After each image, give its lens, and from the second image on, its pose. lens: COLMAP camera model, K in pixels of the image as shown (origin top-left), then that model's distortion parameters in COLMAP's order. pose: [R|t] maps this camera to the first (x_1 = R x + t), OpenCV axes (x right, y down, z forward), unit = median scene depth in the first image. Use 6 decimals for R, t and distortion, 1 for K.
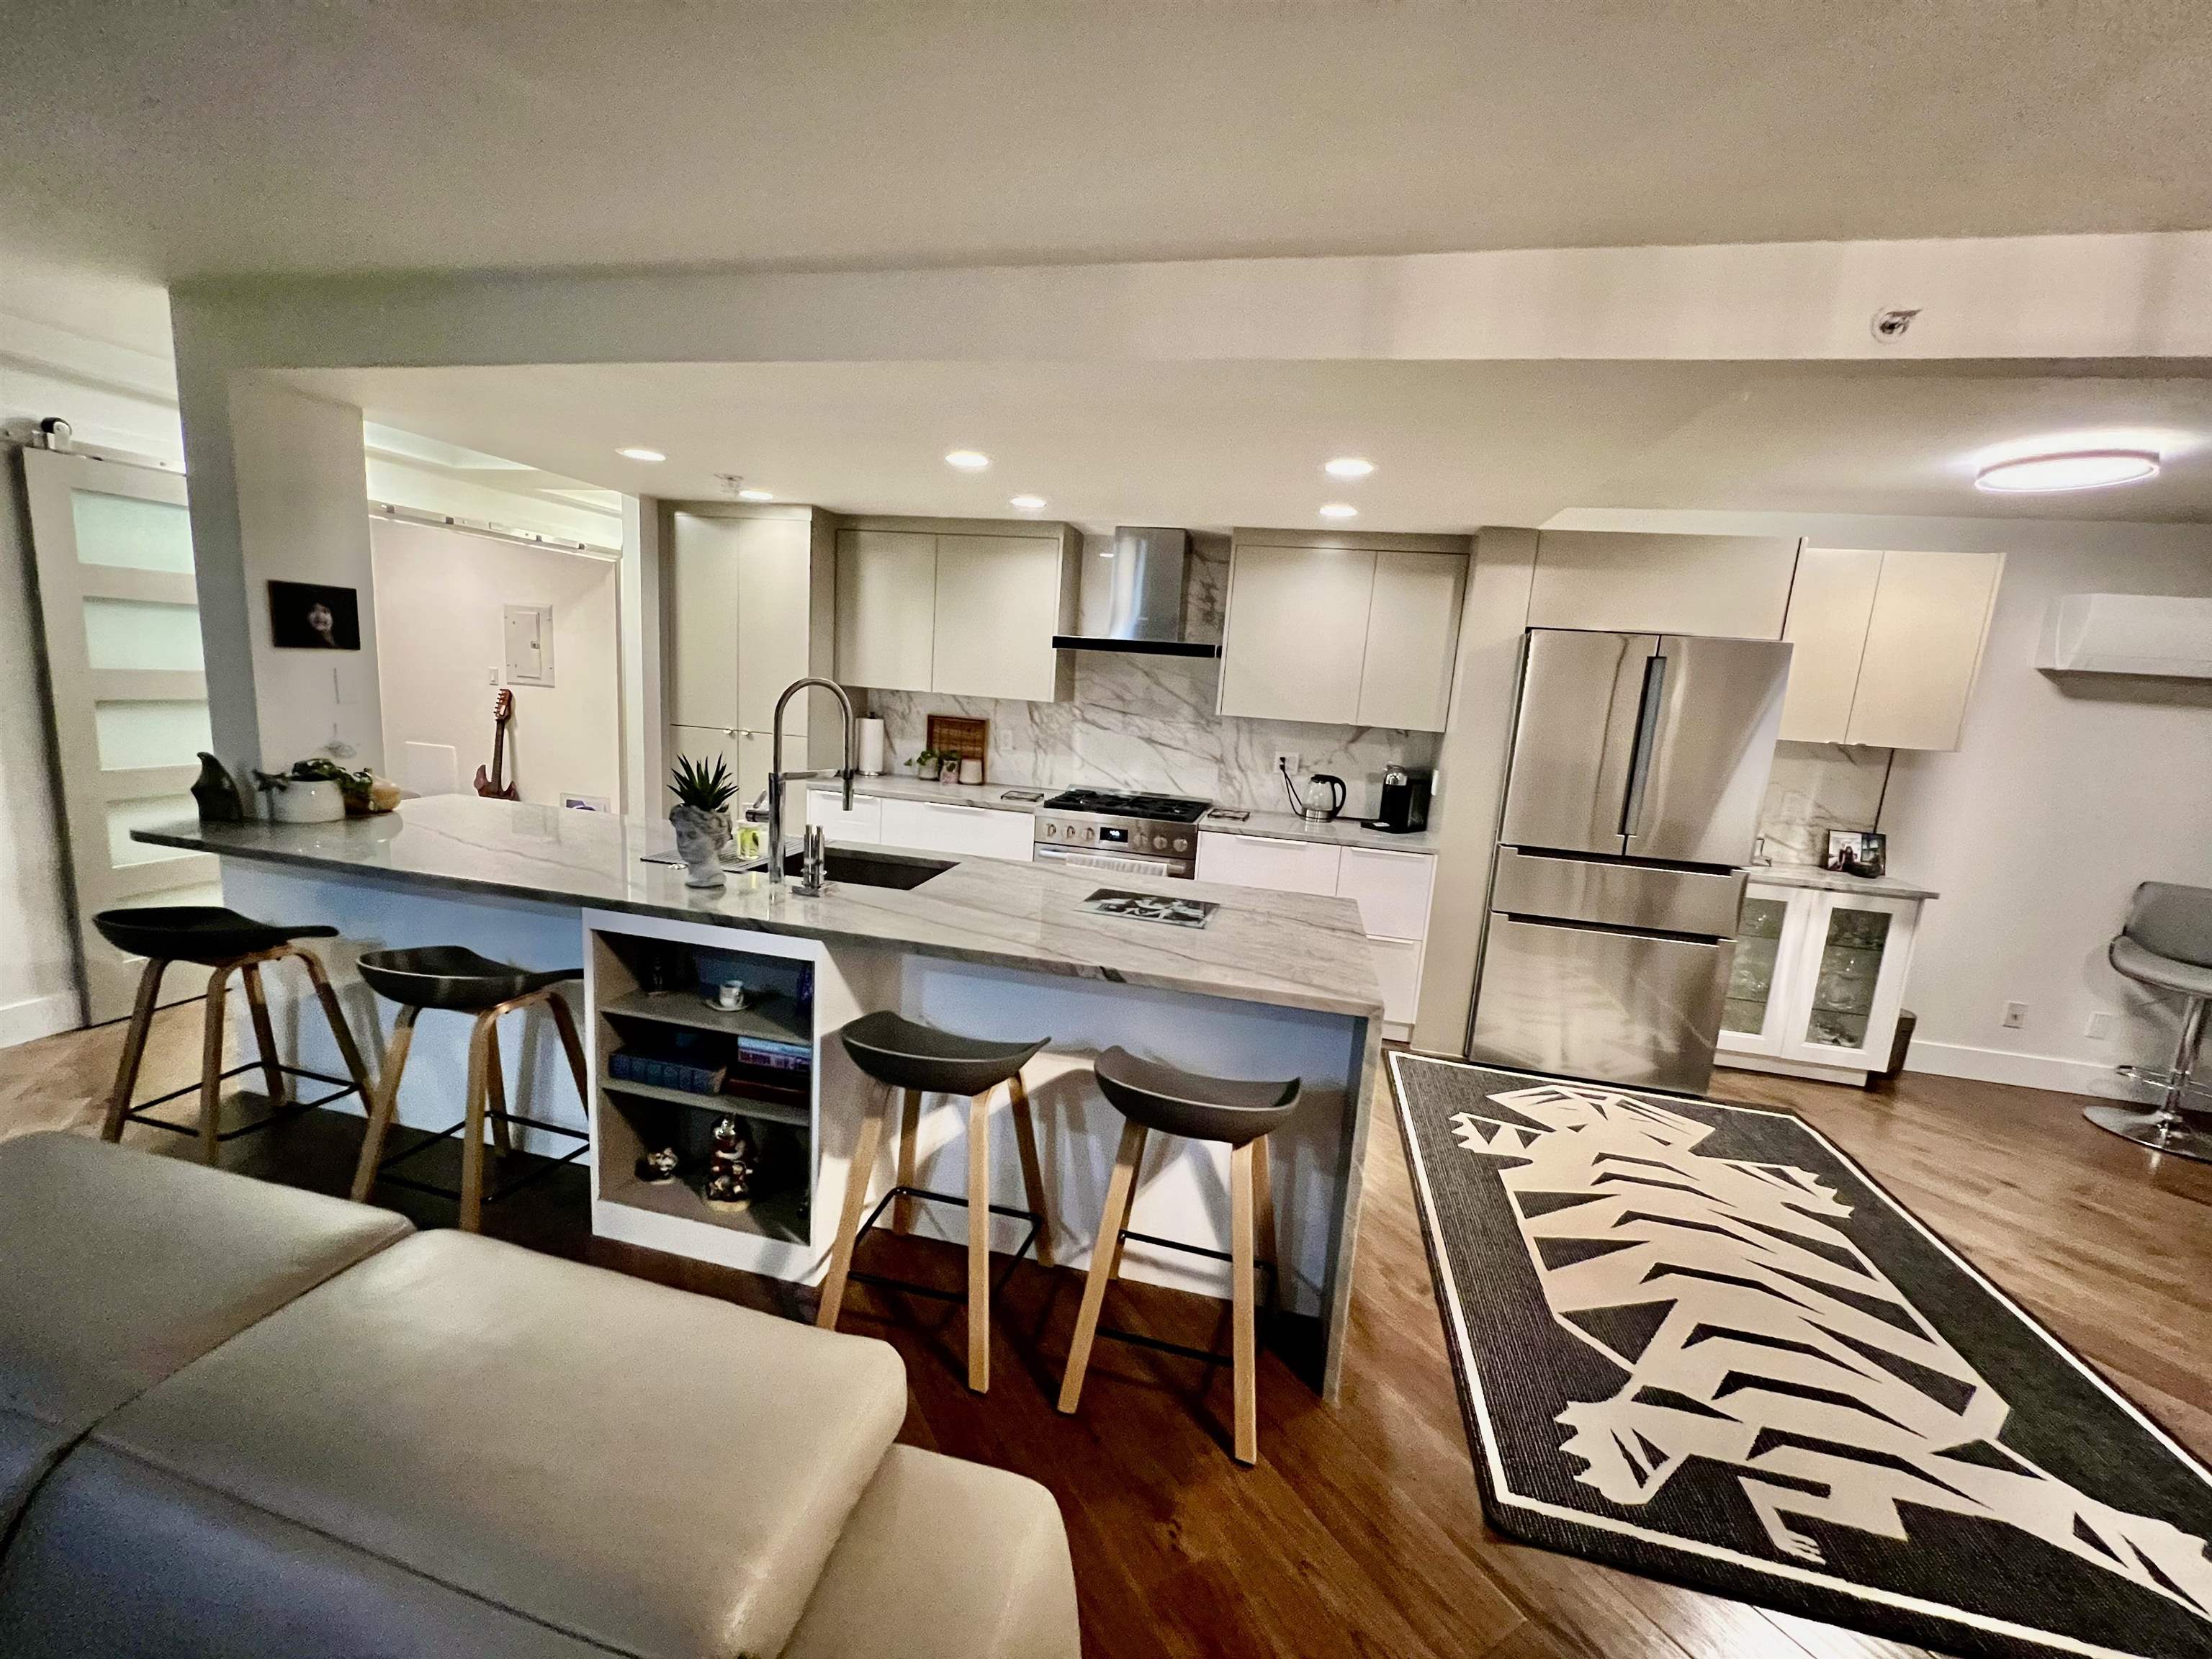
lens RADIAL K [[886.8, 0, 1103.7], [0, 886.8, 824.7], [0, 0, 1]] dist [-0.000746, 0.000370]
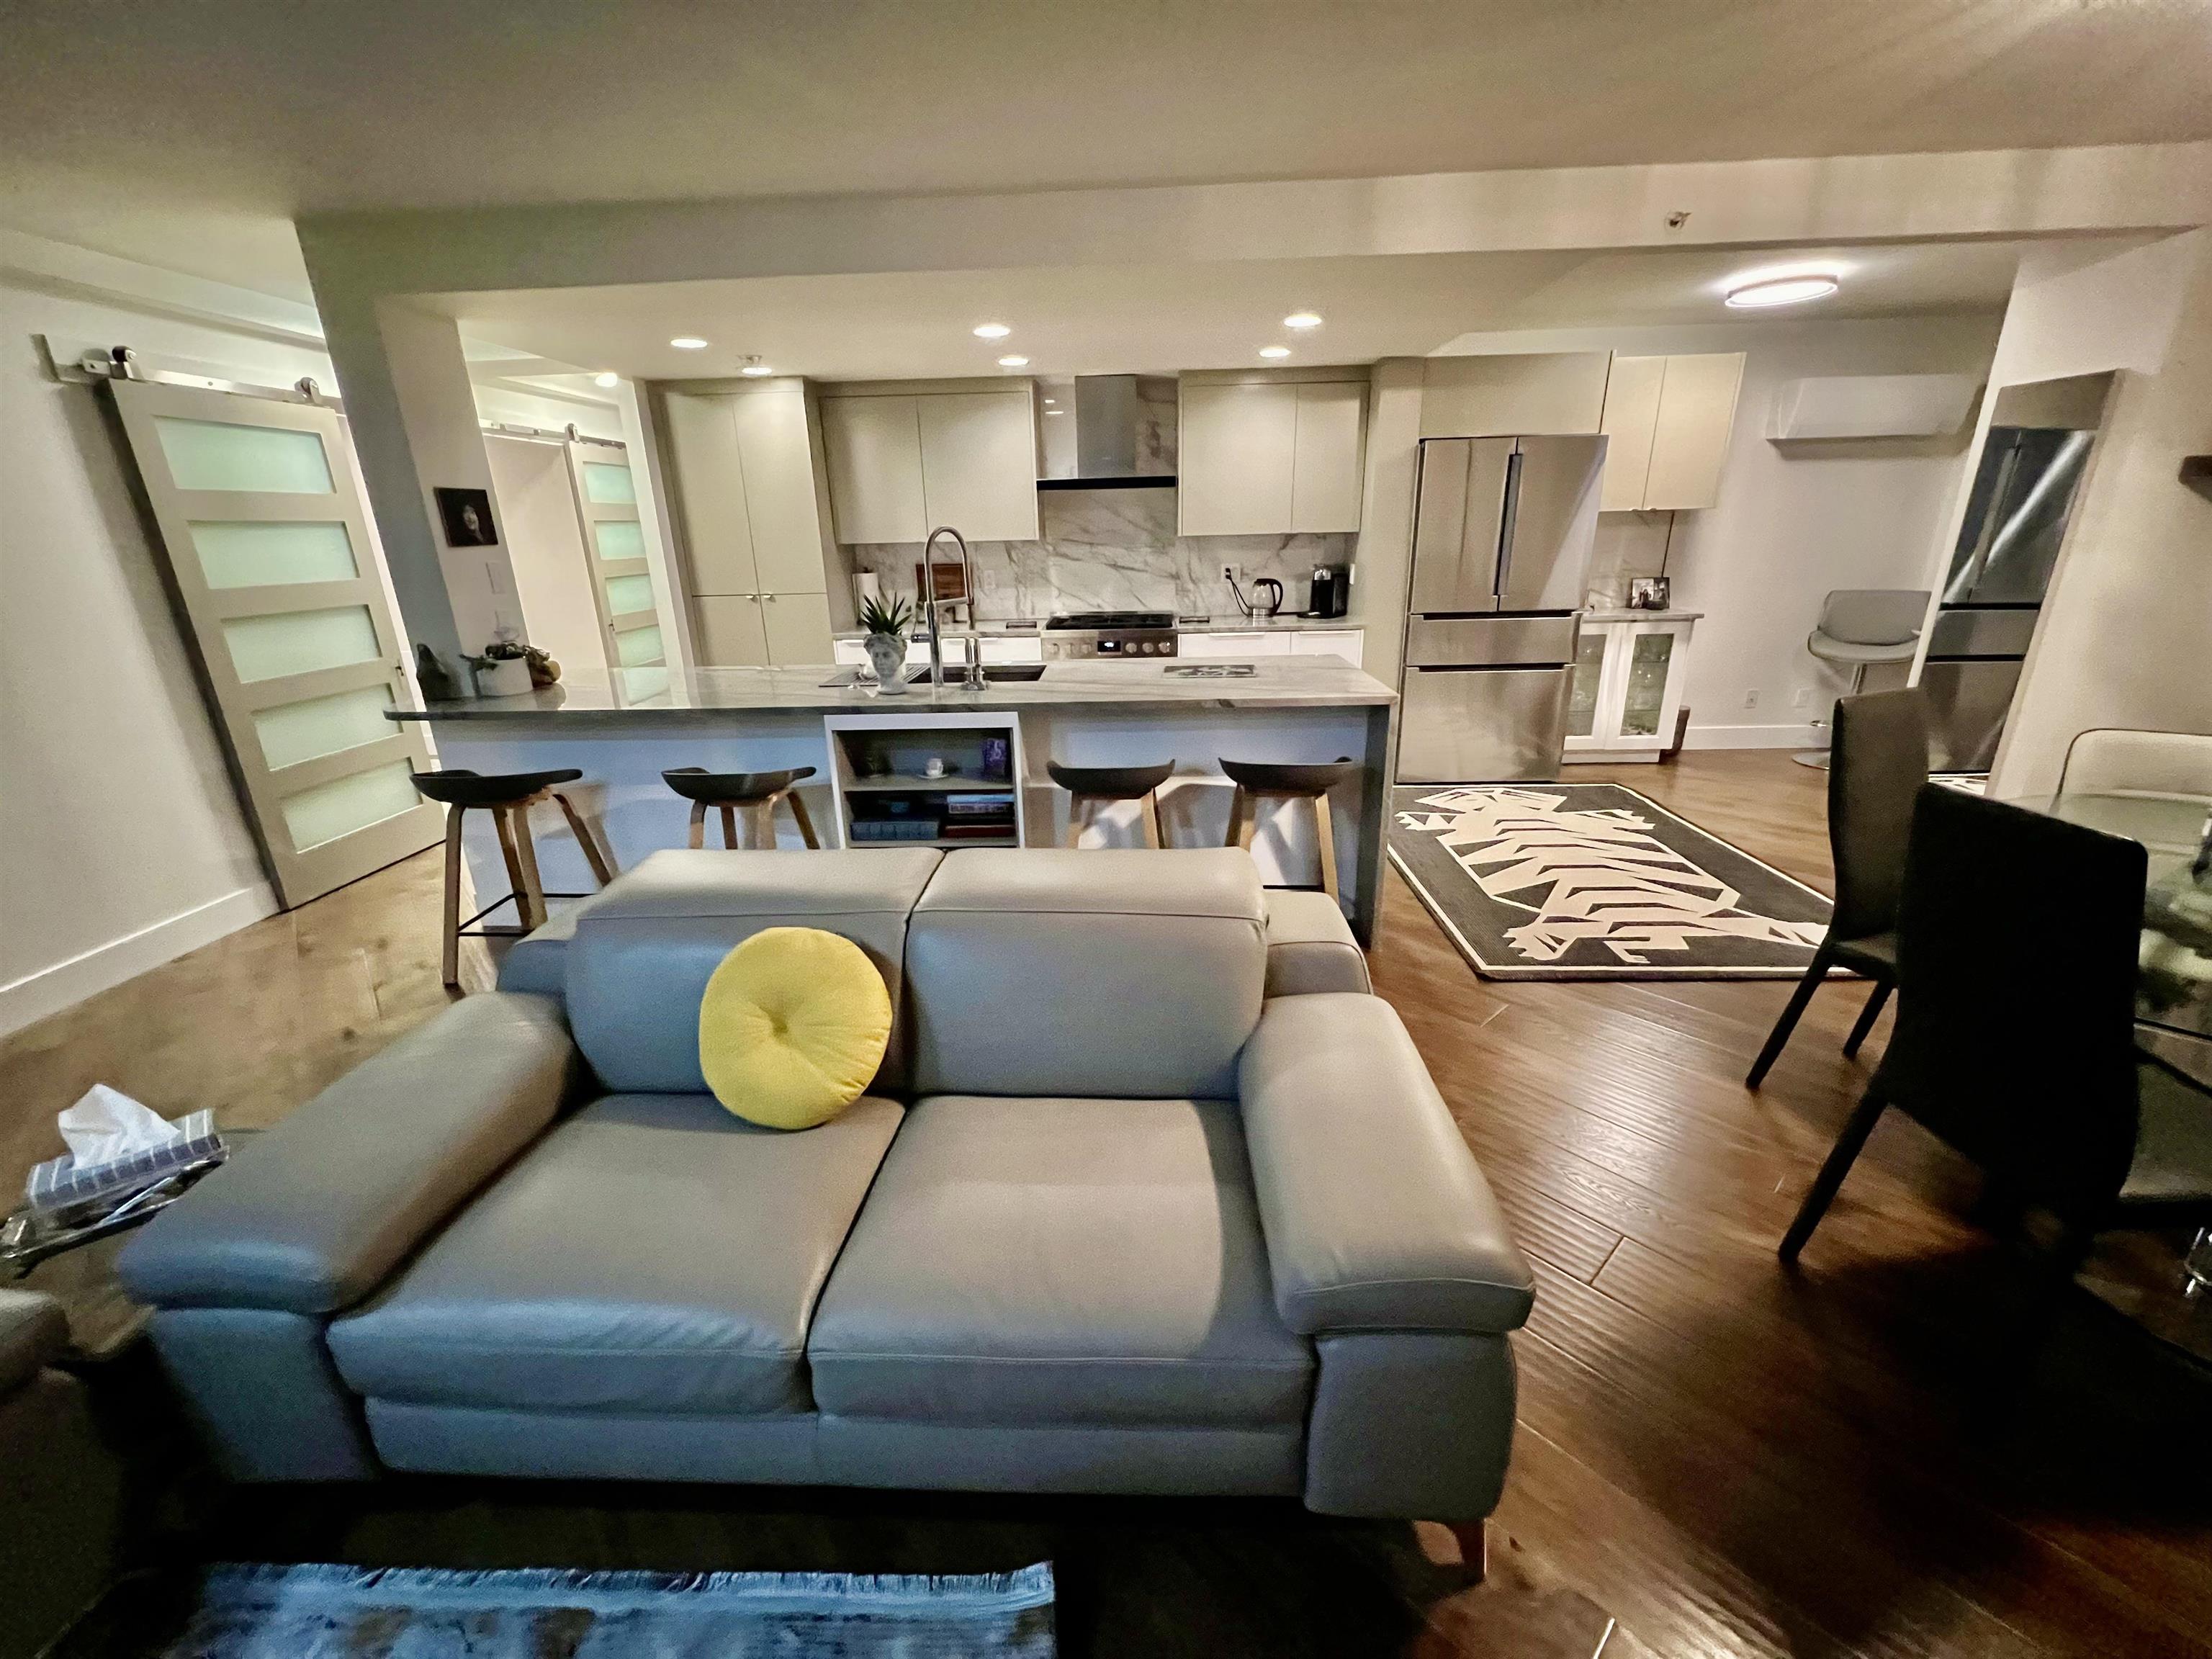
lens RADIAL K [[886.8, 0, 1103.7], [0, 886.8, 824.7], [0, 0, 1]] dist [-0.000746, 0.000370]
pose [[0.978366, -0.146924, 0.145647, -0.240325], [0.120902, 0.977338, 0.173763, 0.044556], [-0.167876, -0.152395, 0.973958, -0.257588]]
